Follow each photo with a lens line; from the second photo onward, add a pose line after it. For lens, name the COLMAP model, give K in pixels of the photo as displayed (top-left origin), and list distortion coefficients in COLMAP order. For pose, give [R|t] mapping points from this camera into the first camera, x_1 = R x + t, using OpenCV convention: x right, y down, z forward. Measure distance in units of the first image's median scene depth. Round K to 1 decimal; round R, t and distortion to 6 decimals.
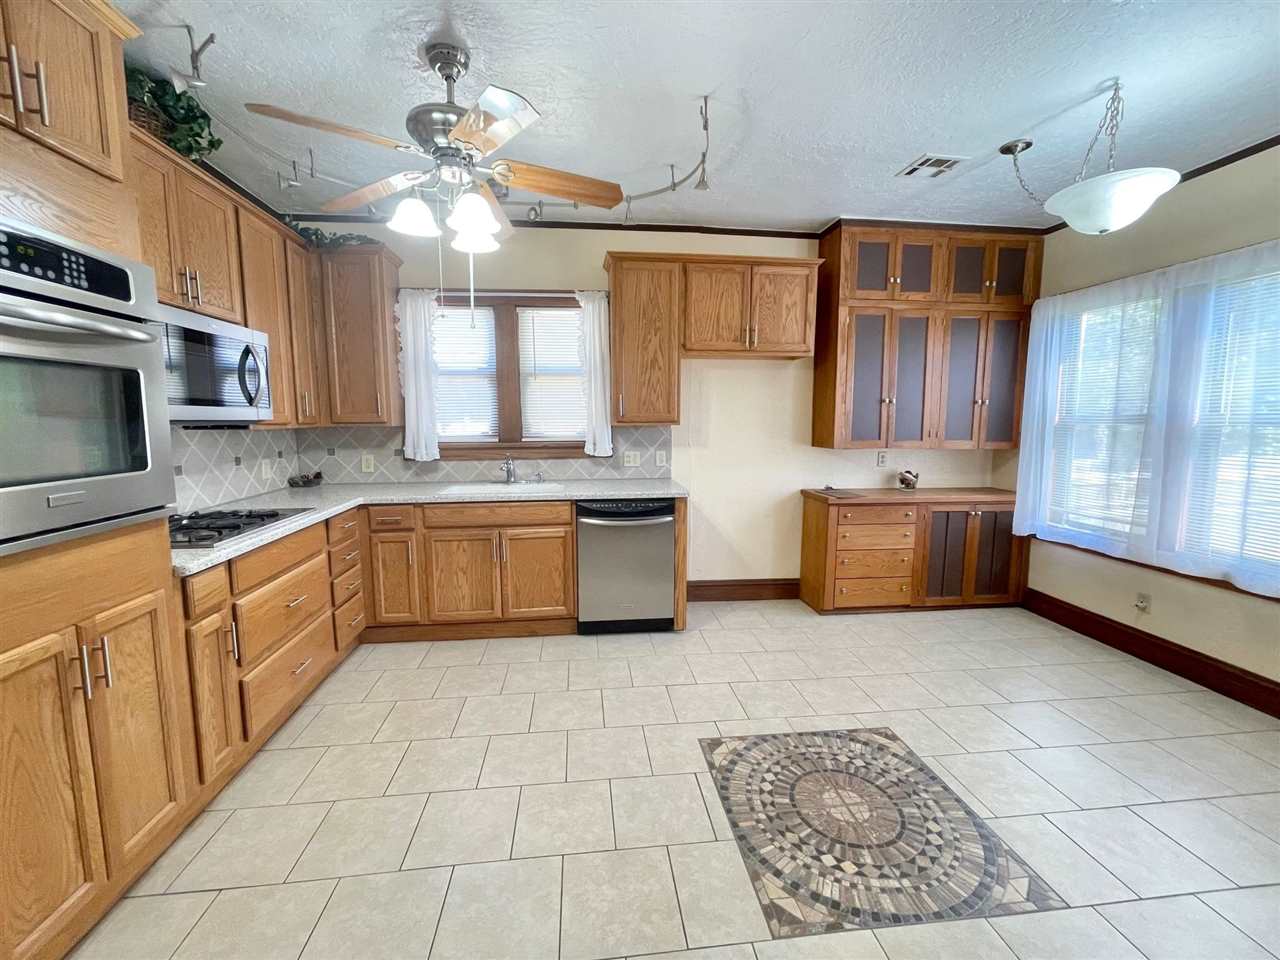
lens RADIAL K [[508.1, 0, 640.0], [0, 508.1, 480.0], [0, 0, 1]] dist [-0.009586, 0.000363]
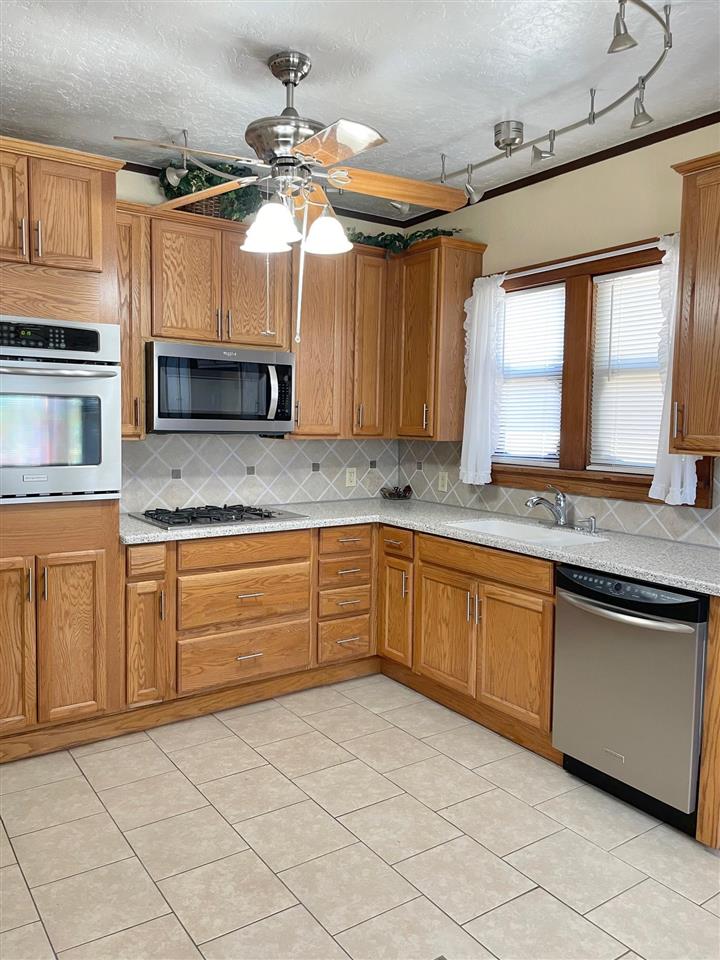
lens RADIAL K [[722.0, 0, 353.8], [0, 722.0, 484.4], [0, 0, 1]] dist [0.071550, -0.101396]
pose [[0.474938, 0.091699, -0.875228, 0.491526], [-0.124747, 0.991528, 0.036190, -0.053682], [0.871132, 0.091994, 0.482354, 0.255398]]
